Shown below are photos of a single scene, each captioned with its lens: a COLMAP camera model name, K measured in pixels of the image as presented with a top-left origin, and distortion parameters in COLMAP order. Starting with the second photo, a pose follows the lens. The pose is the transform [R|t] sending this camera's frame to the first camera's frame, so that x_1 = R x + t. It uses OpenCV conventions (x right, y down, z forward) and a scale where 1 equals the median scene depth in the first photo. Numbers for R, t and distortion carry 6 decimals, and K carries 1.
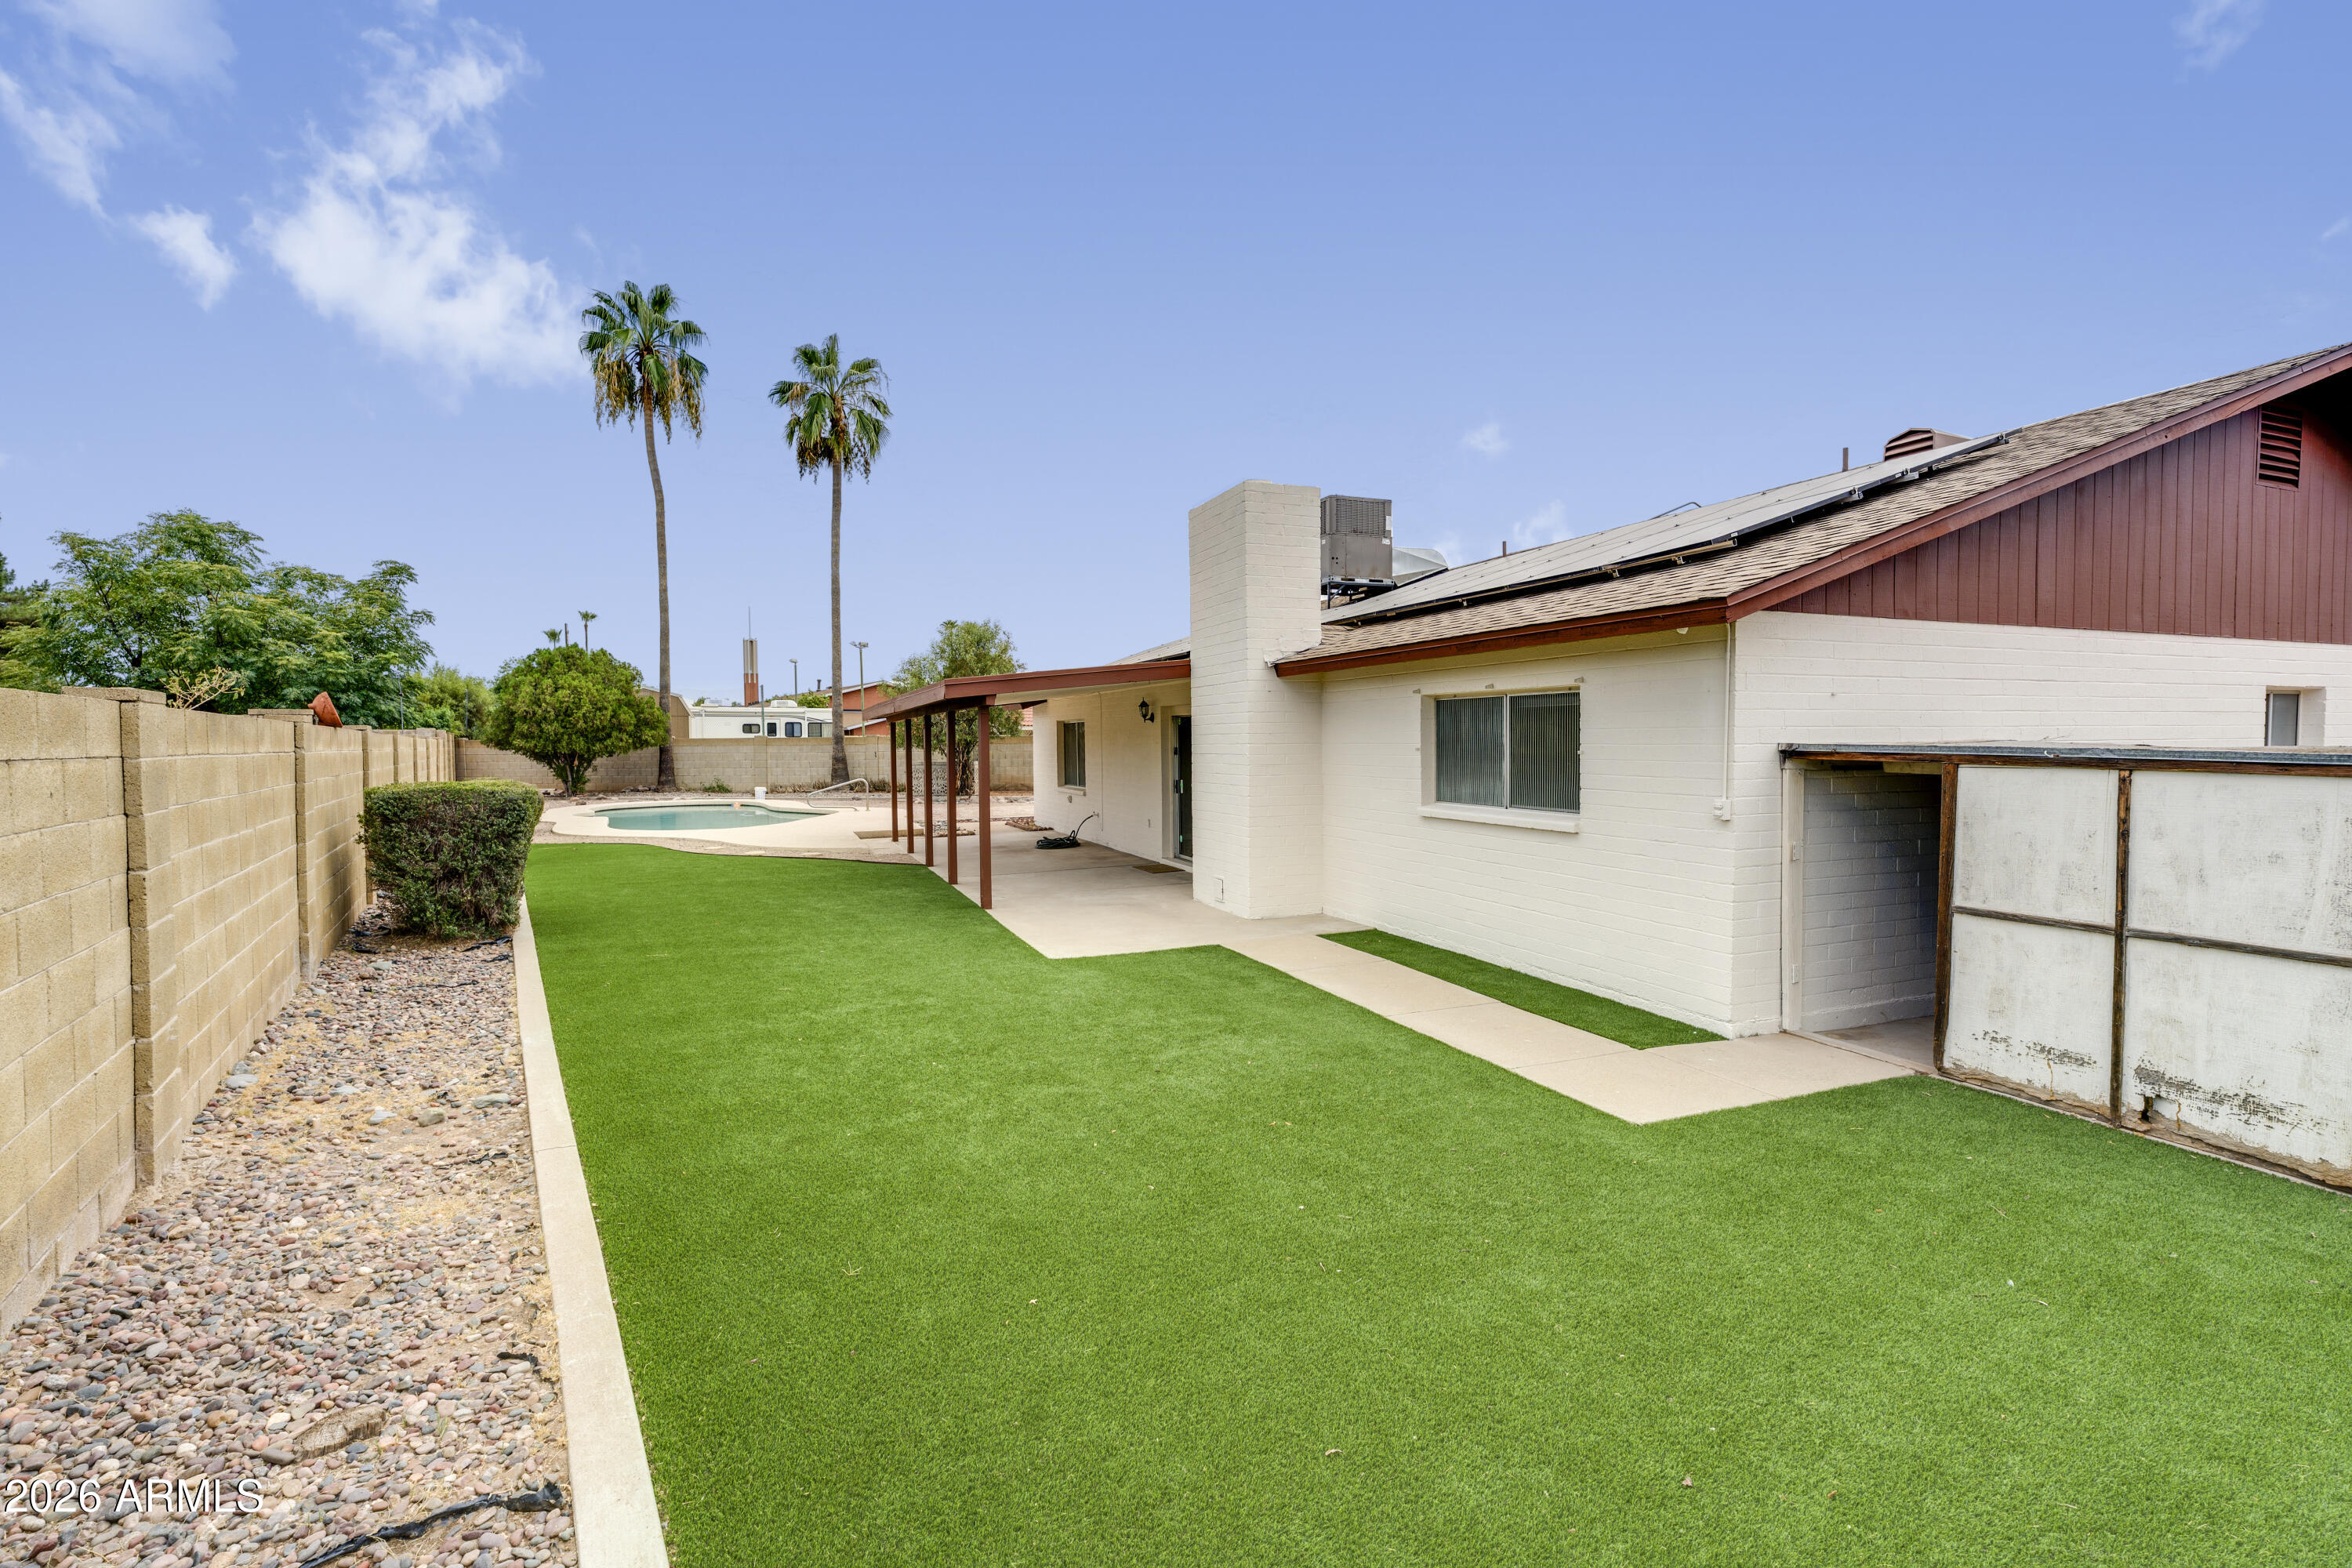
lens RADIAL K [[1019.5, 0, 1176.0], [0, 1019.5, 784.0], [0, 0, 1]] dist [-0.012624, 0.000010]
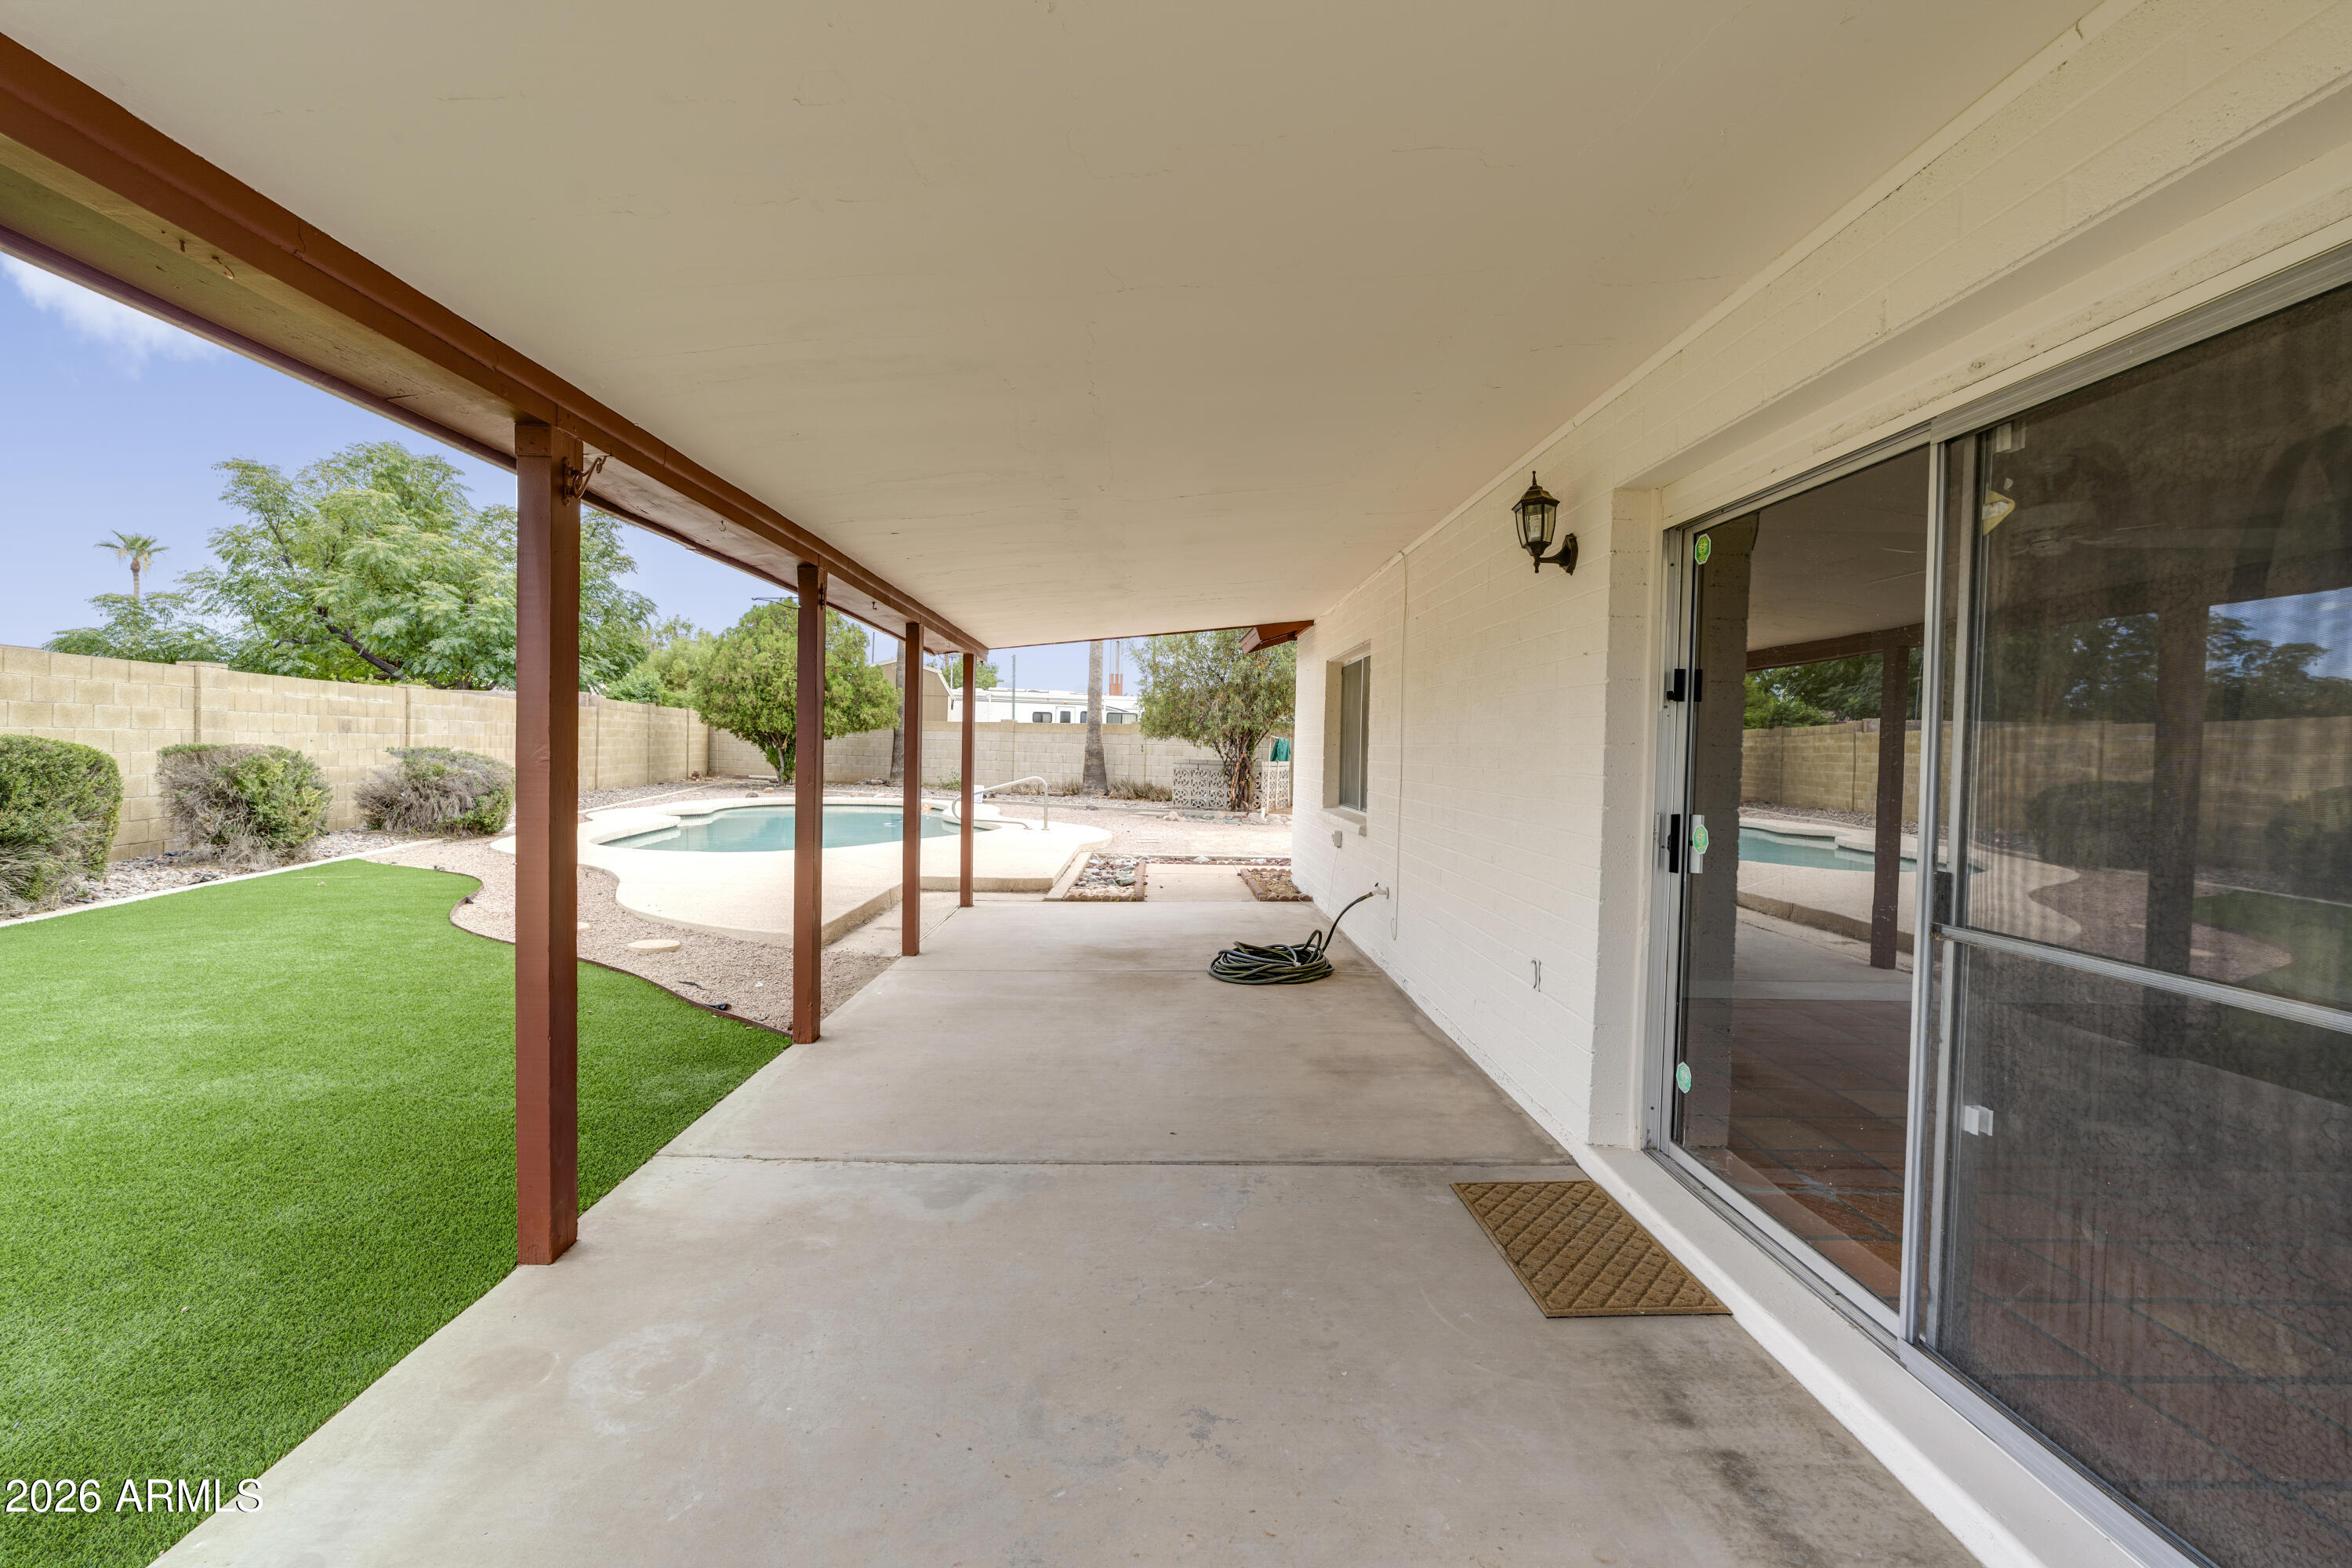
lens RADIAL K [[1019.5, 0, 1176.0], [0, 1019.5, 784.0], [0, 0, 1]] dist [-0.012624, 0.000010]
pose [[0.933000, 0.042959, -0.357303, -0.010446], [-0.047170, 0.998882, -0.003074, -0.002230], [0.356772, 0.019722, 0.933983, 0.355721]]
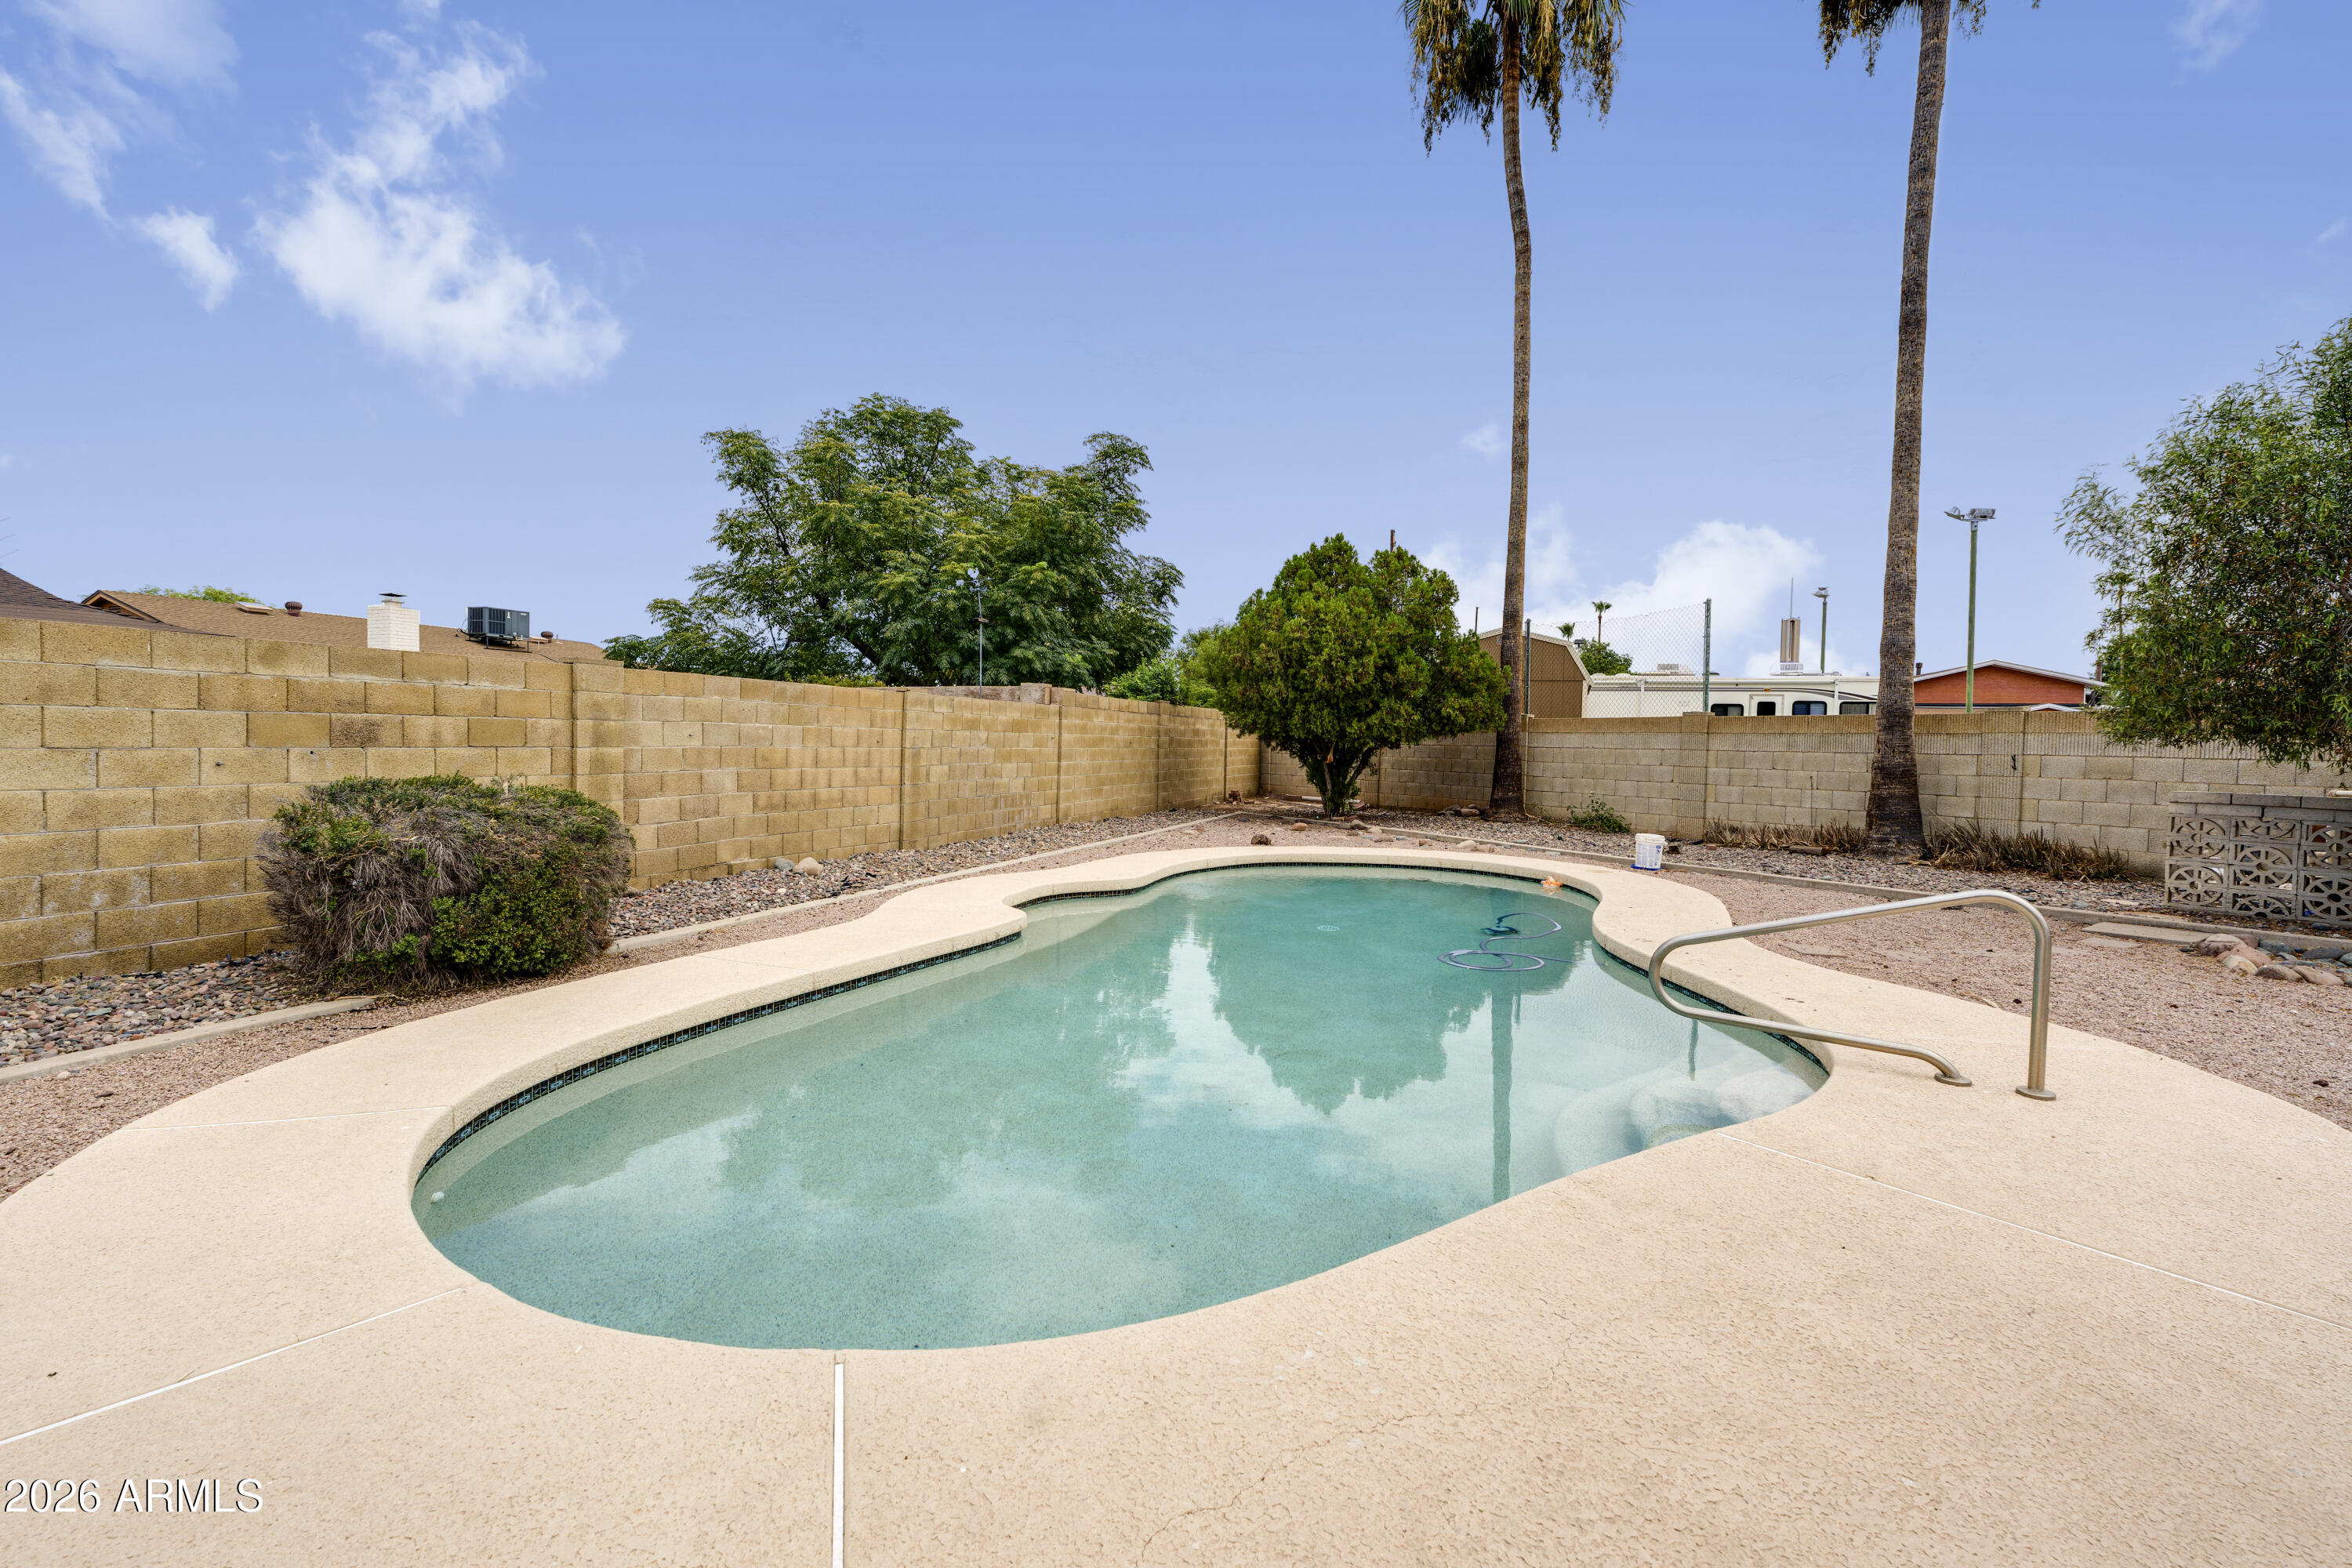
lens RADIAL K [[1019.5, 0, 1176.0], [0, 1019.5, 784.0], [0, 0, 1]] dist [-0.012624, 0.000010]
pose [[0.582662, 0.051112, -0.811106, -0.197909], [-0.056633, 0.998148, 0.022215, -0.014155], [0.810739, 0.032991, 0.584478, 0.616566]]
